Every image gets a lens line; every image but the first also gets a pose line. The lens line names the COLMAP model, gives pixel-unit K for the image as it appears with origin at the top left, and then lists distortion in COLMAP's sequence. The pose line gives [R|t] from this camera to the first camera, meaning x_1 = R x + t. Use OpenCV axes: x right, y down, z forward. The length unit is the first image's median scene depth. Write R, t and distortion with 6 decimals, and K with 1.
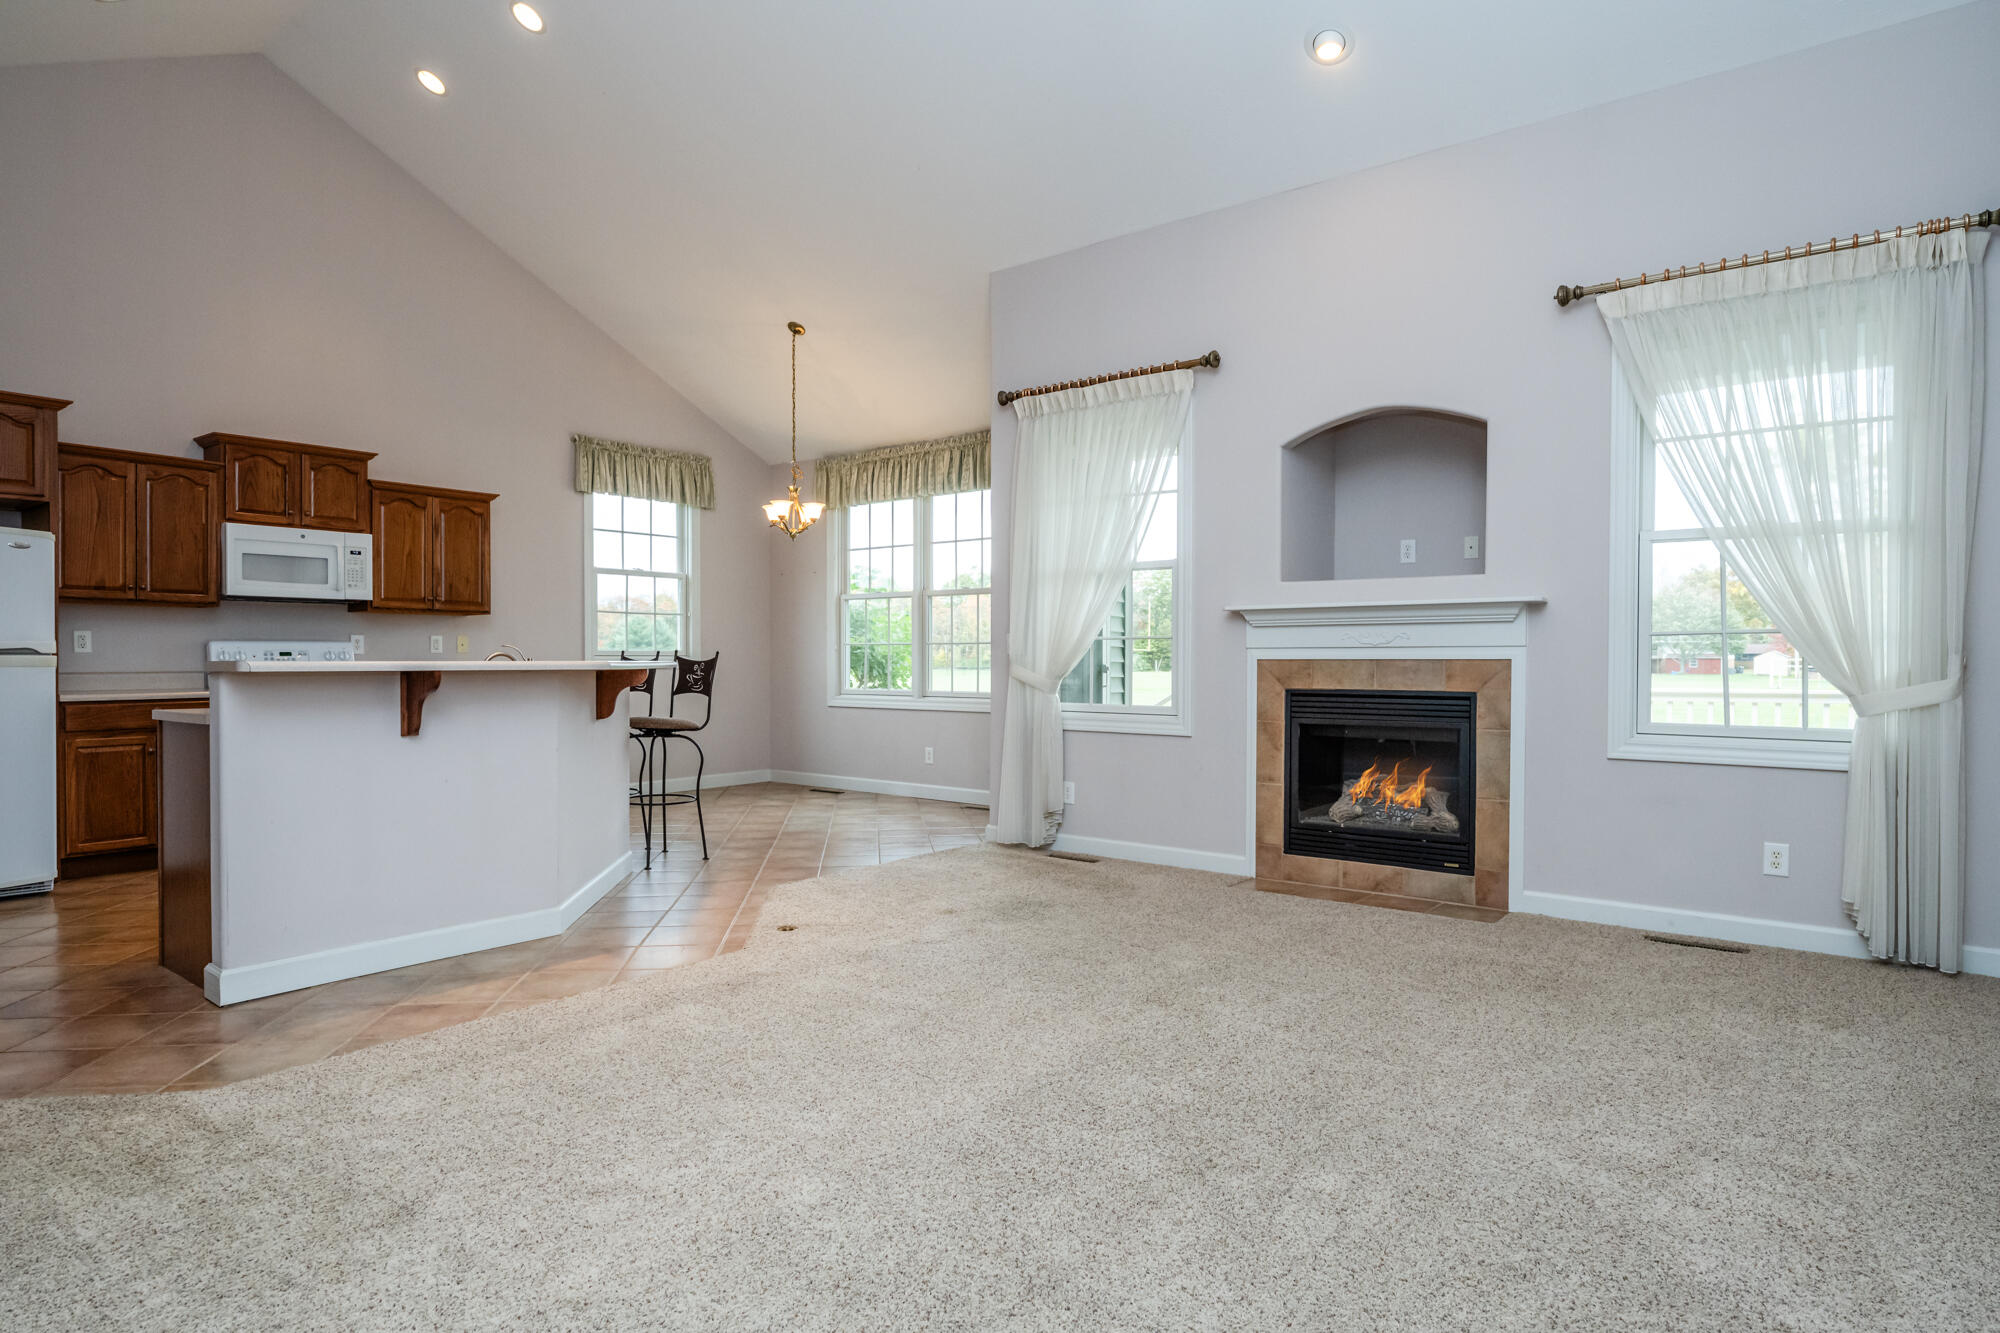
lens RADIAL K [[1074.2, 0, 1010.7], [0, 1074.2, 662.9], [0, 0, 1]] dist [-0.020227, -0.000653]
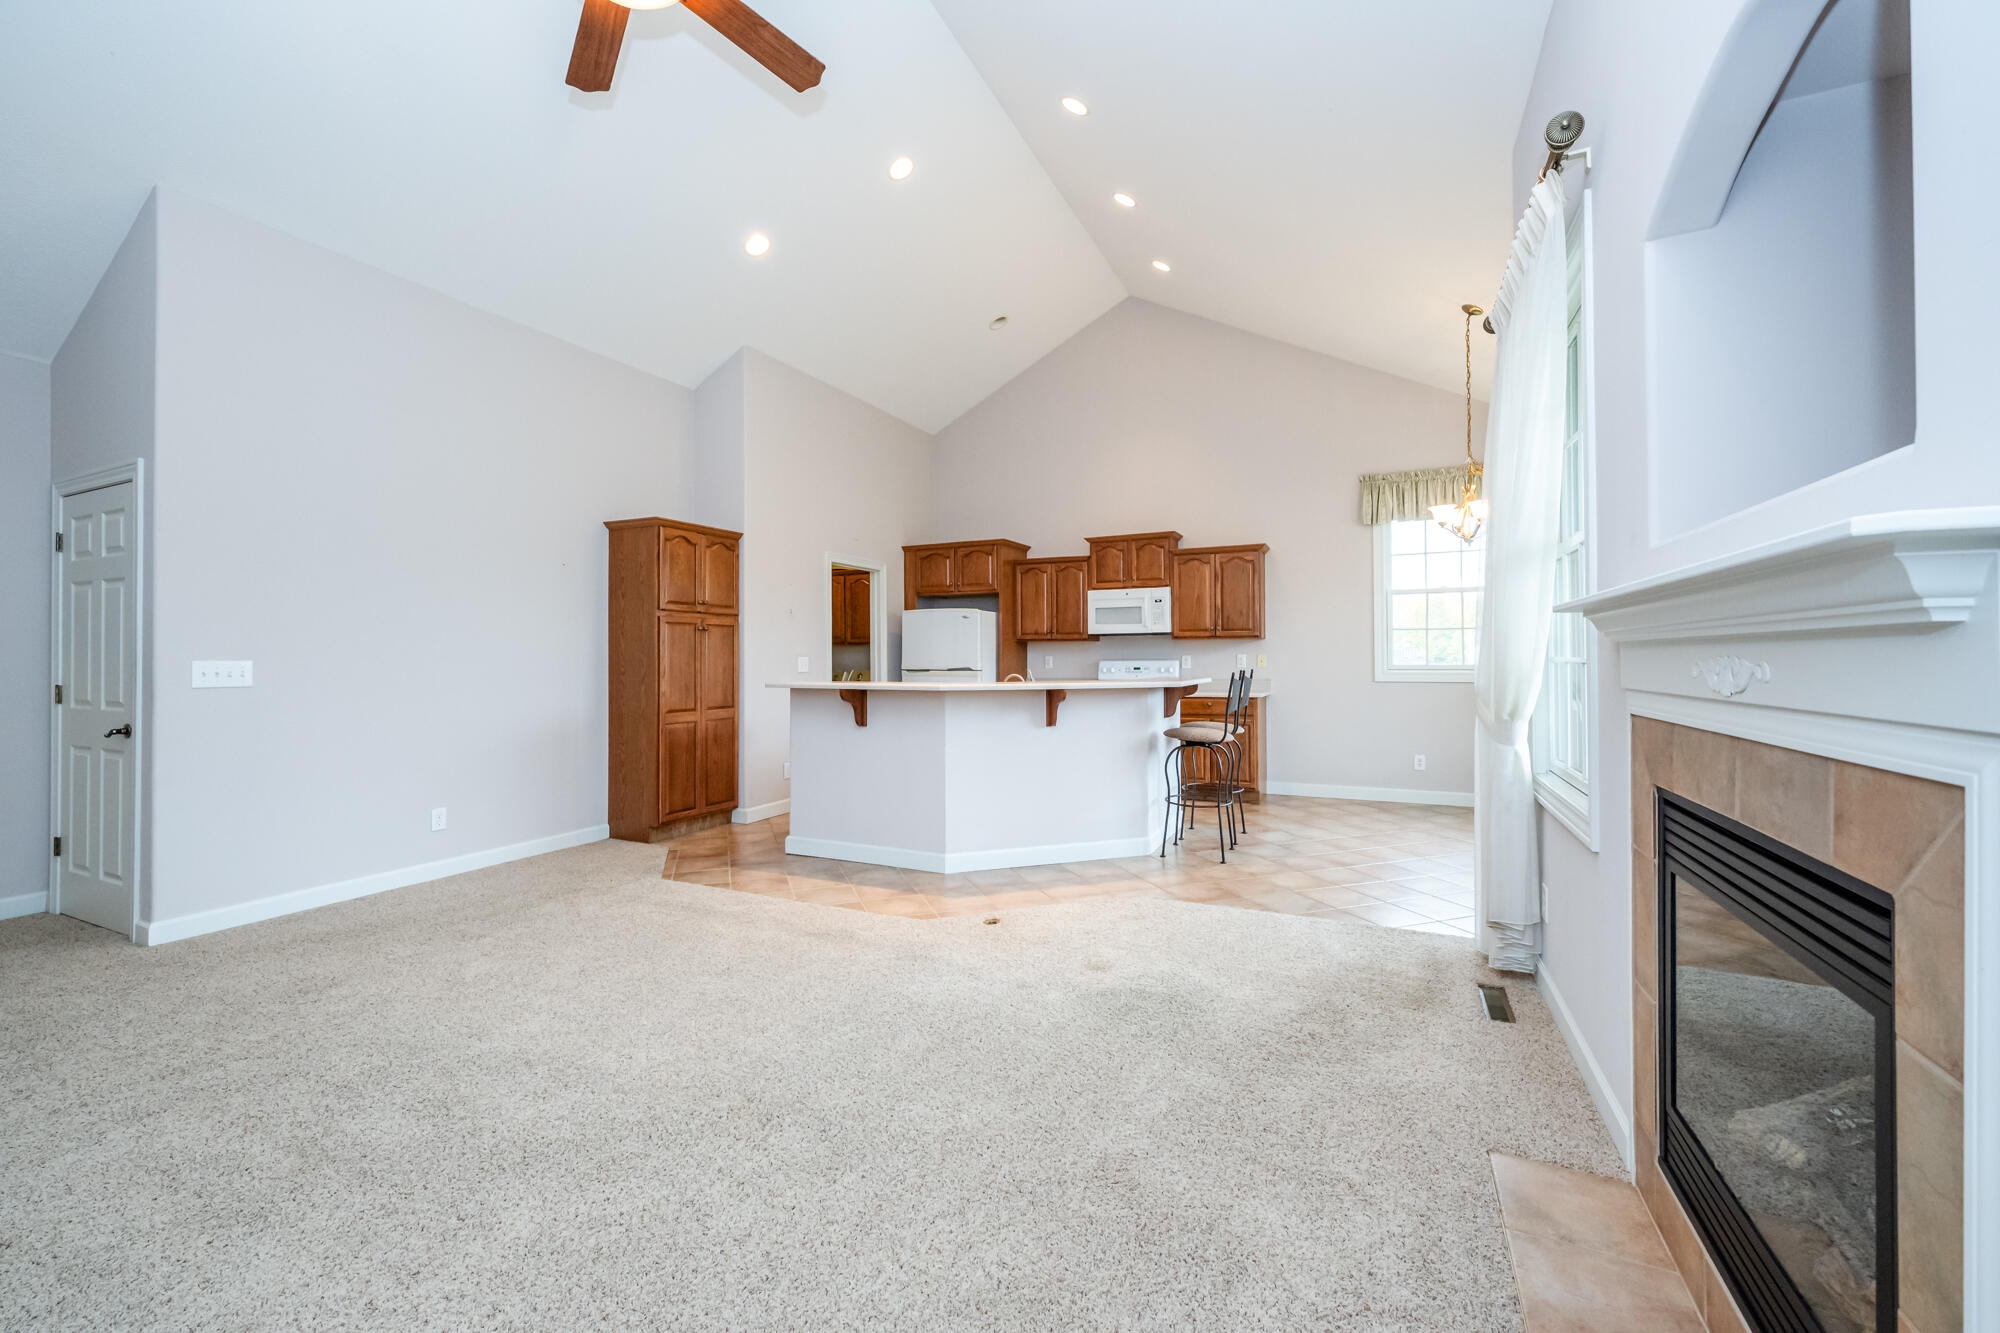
lens RADIAL K [[803.6, 0, 1003.6], [0, 803.6, 648.2], [0, 0, 1]] dist [0.019064, 0.000423]
pose [[0.219006, -0.012654, -0.975641, 0.519044], [-0.000746, 0.999913, -0.013137, -0.027863], [0.975723, 0.003605, 0.218978, 0.663130]]
